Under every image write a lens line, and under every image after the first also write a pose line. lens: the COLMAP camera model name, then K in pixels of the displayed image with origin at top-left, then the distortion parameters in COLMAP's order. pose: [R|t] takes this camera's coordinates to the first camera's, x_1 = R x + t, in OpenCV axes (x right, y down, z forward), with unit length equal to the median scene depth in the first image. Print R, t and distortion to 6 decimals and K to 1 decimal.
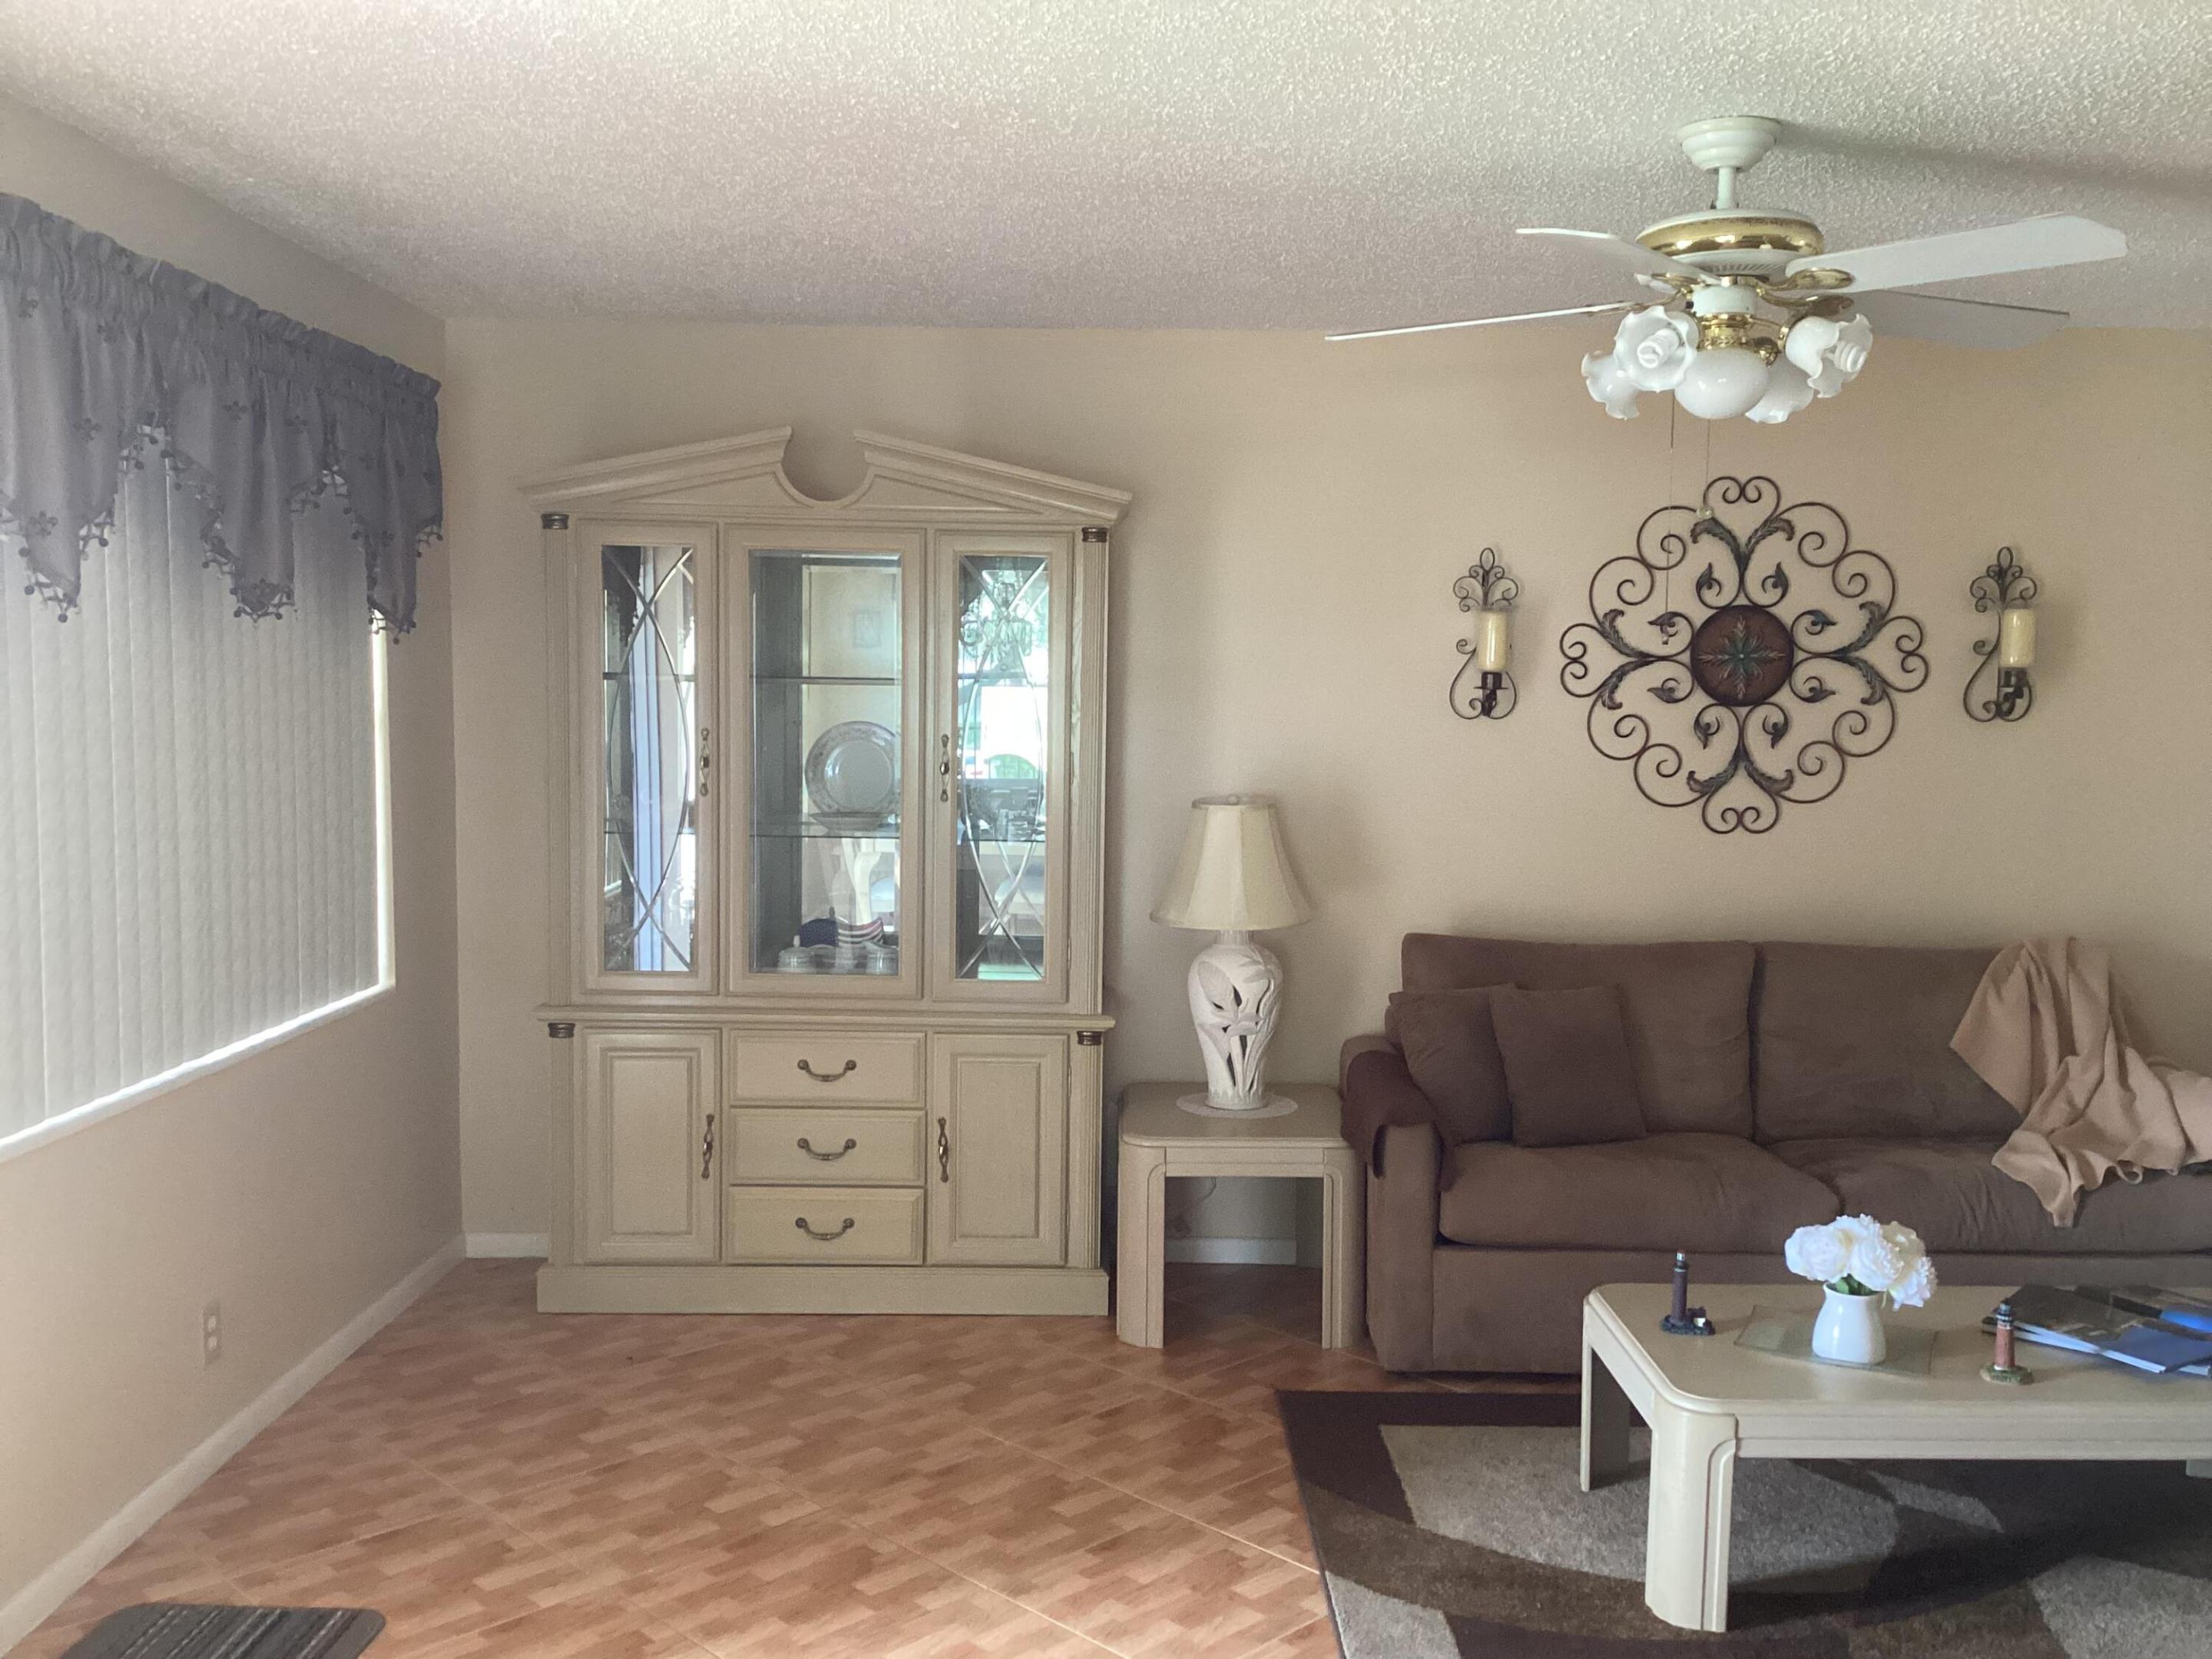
lens RADIAL K [[1965.5, 0, 1139.0], [0, 1965.5, 830.8], [0, 0, 1]] dist [0.128657, -0.246252]
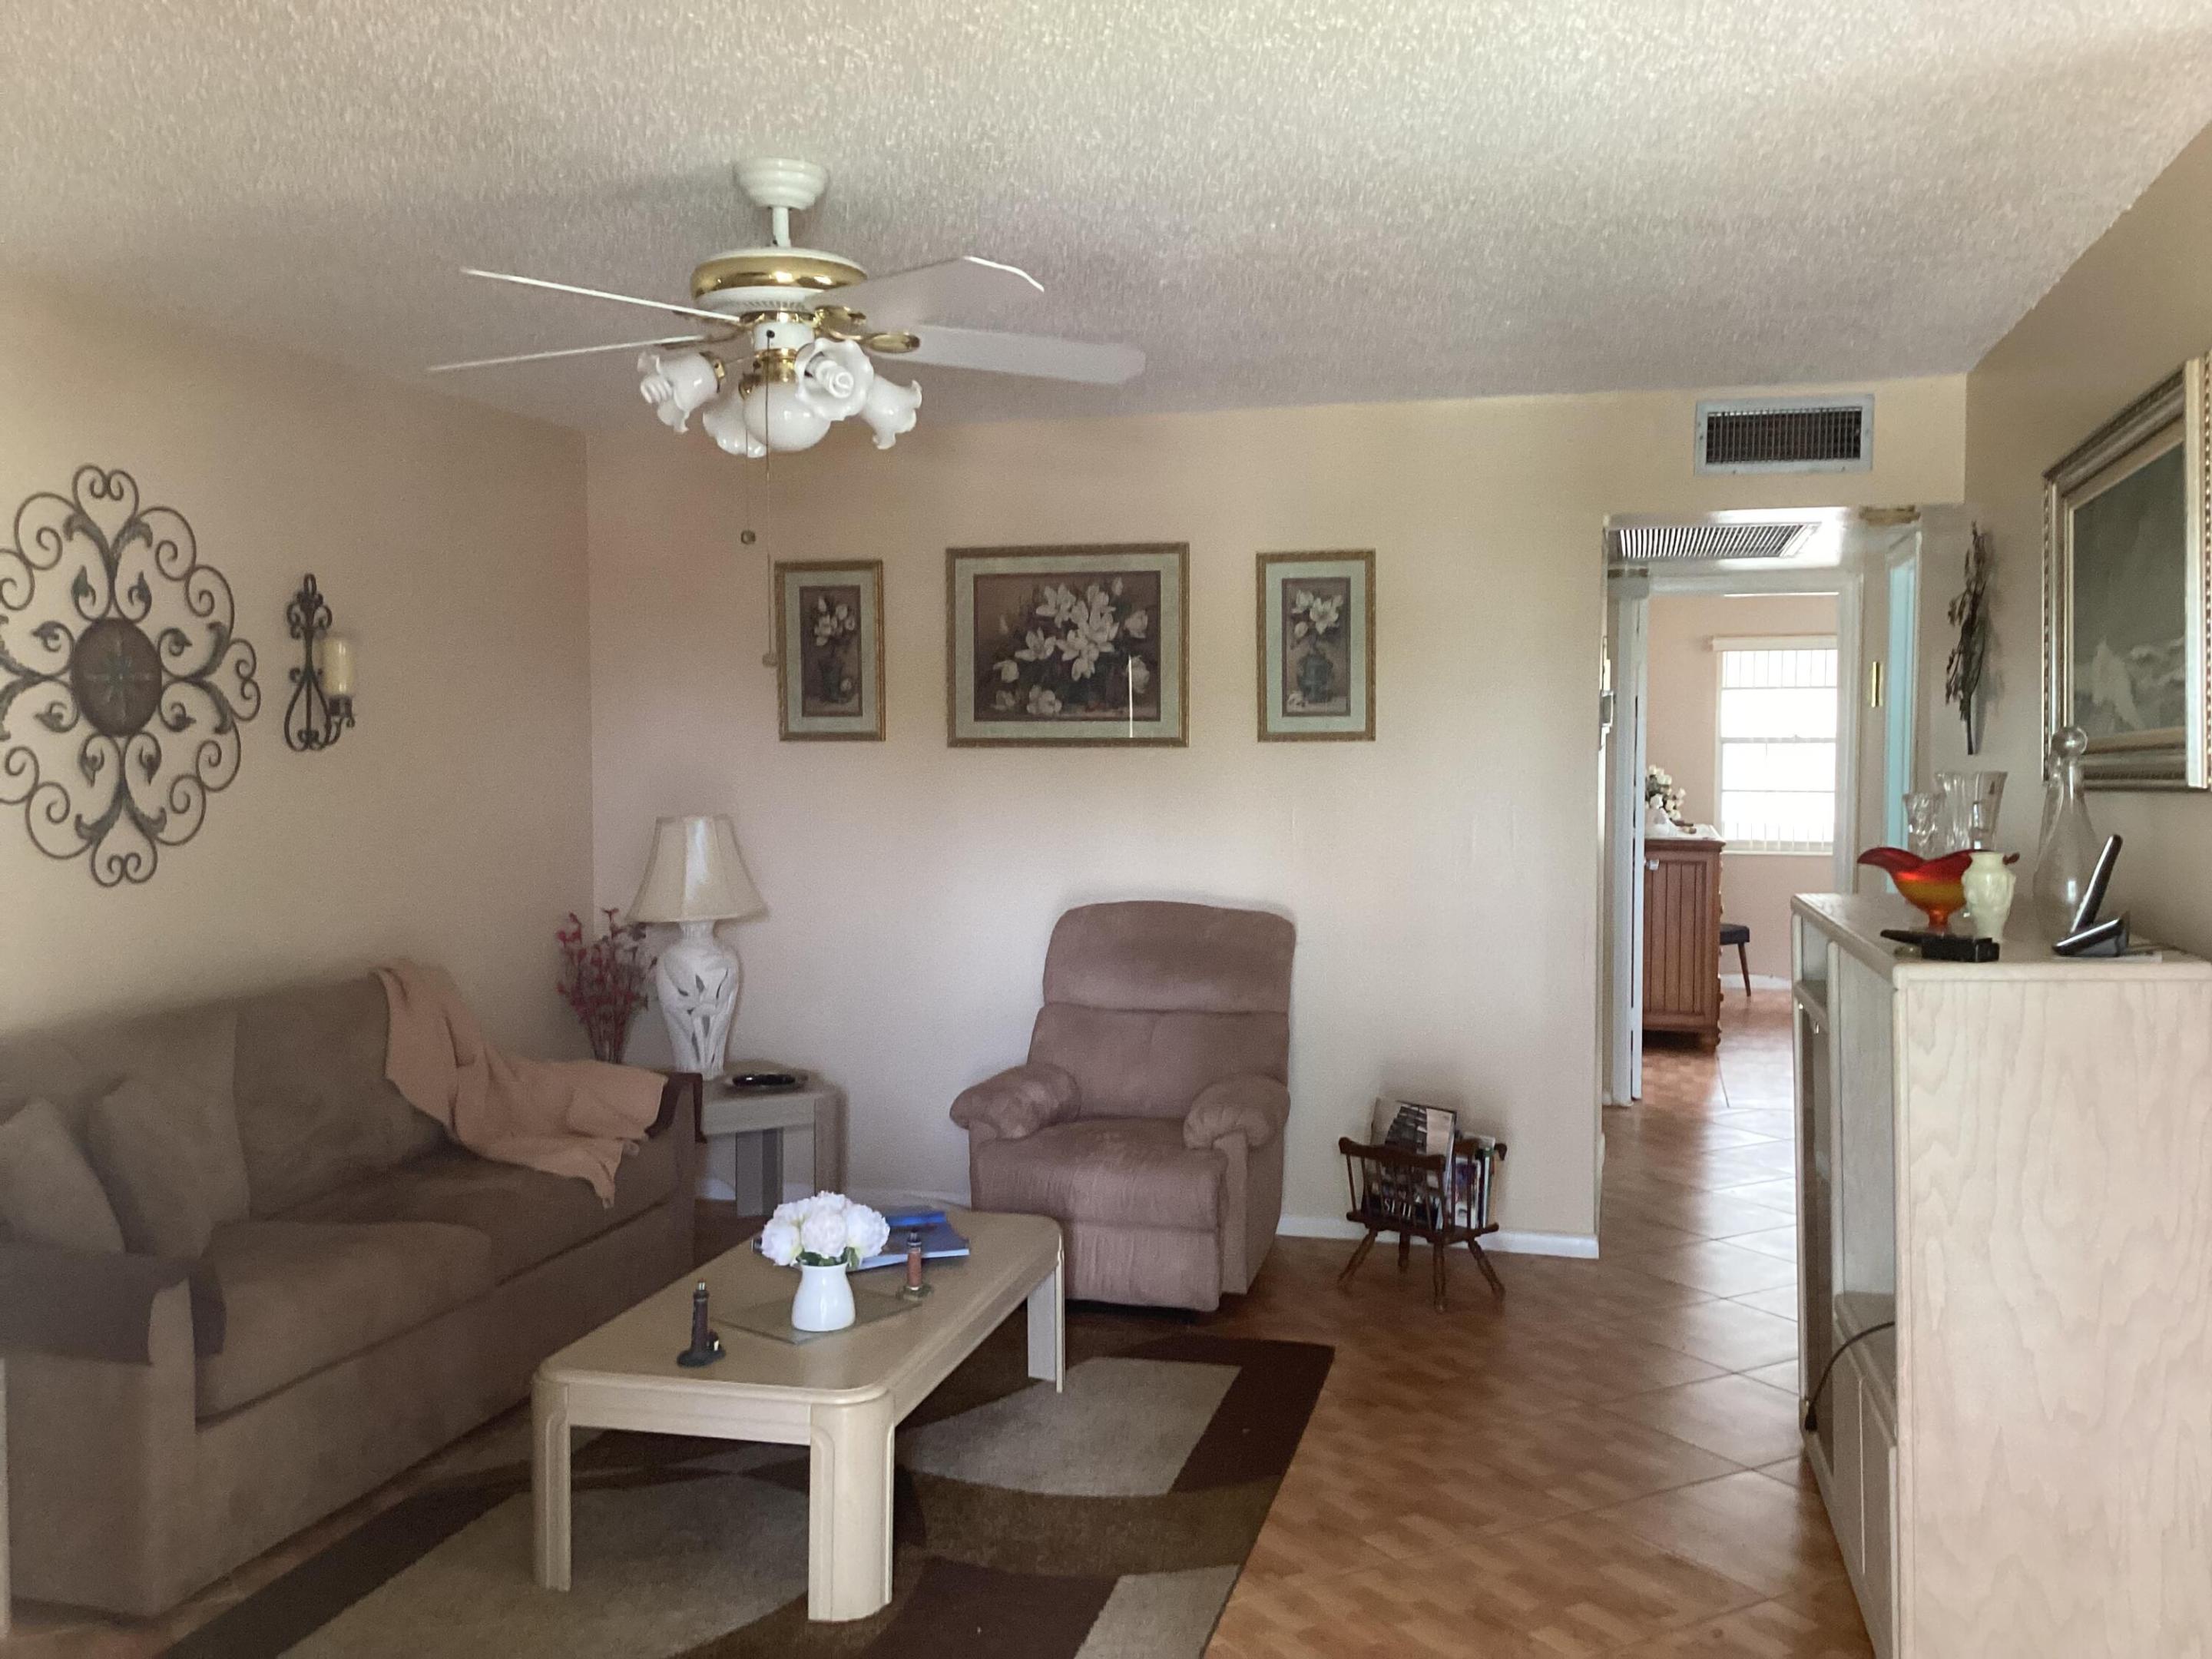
lens RADIAL K [[1965.5, 0, 1139.0], [0, 1965.5, 830.8], [0, 0, 1]] dist [0.128657, -0.246252]
pose [[0.246440, -0.051702, 0.967778, -0.424537], [0.073288, 0.996711, 0.034585, -0.019724], [-0.966383, 0.062403, 0.249418, 0.364787]]
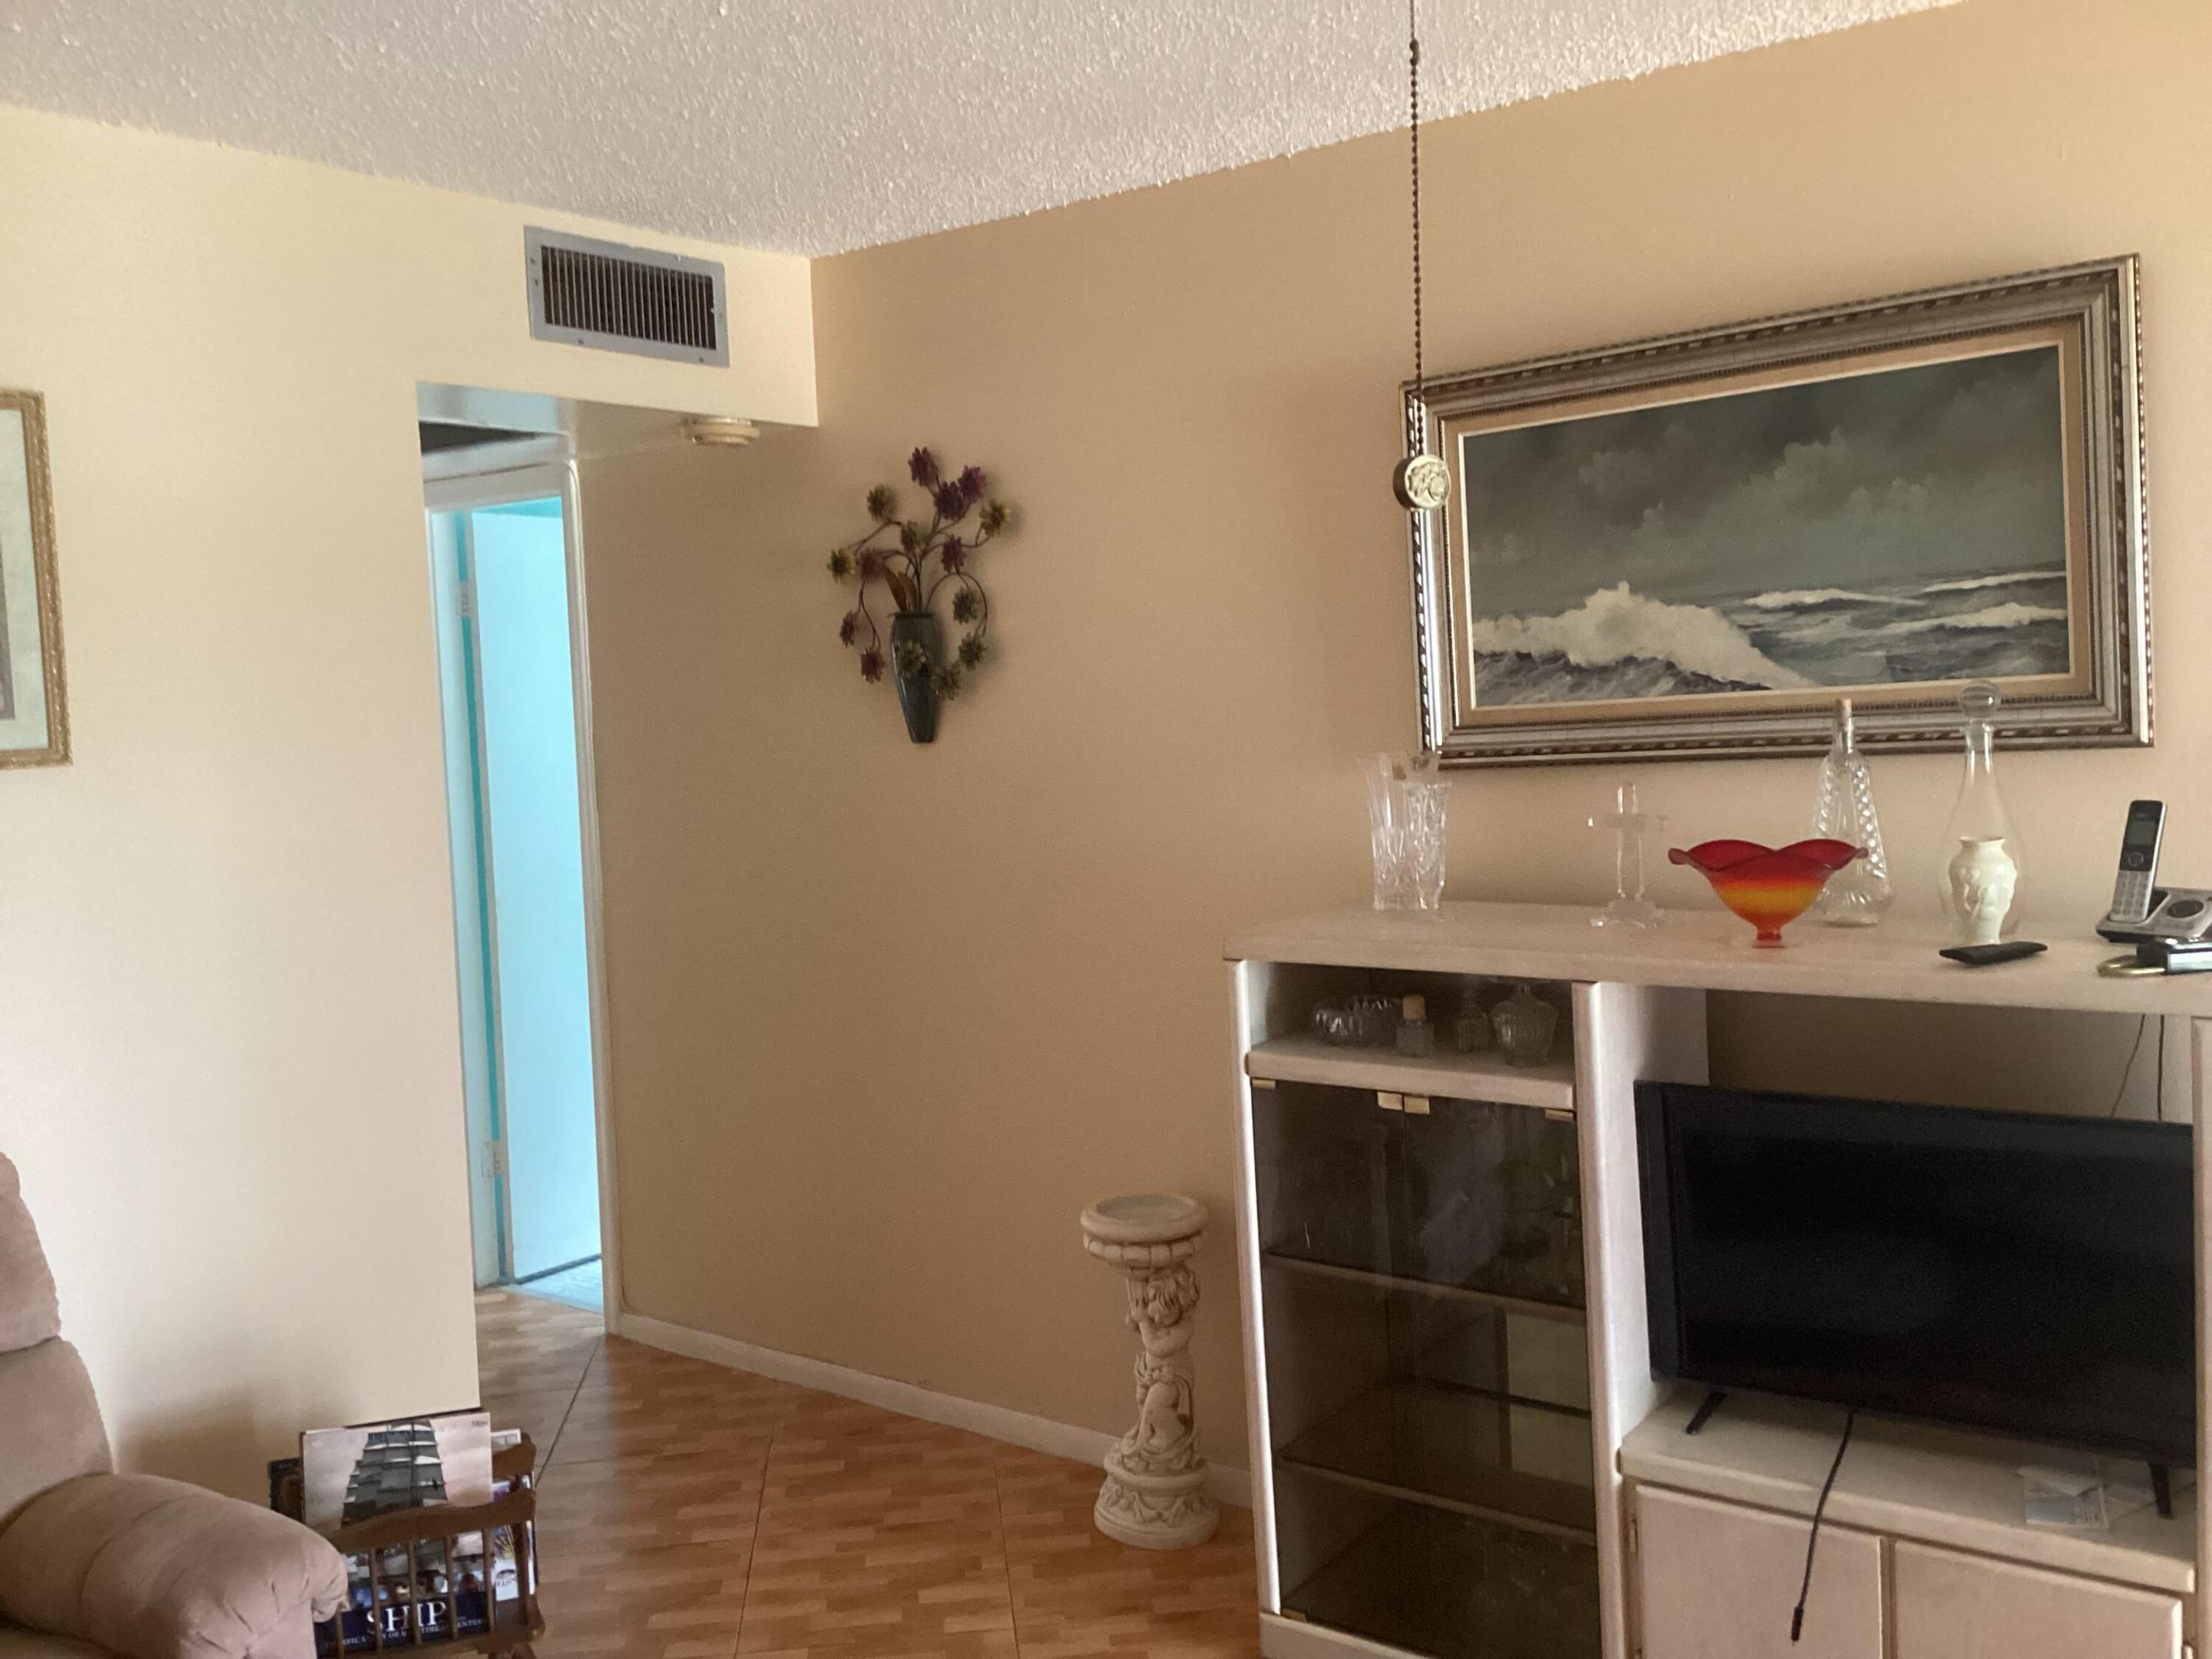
lens RADIAL K [[1965.5, 0, 1139.0], [0, 1965.5, 830.8], [0, 0, 1]] dist [0.128657, -0.246252]
pose [[-0.776347, -0.021693, 0.629932, 0.092598], [0.078600, 0.988275, 0.130902, -0.055696], [-0.625385, 0.151138, -0.765539, 0.777744]]
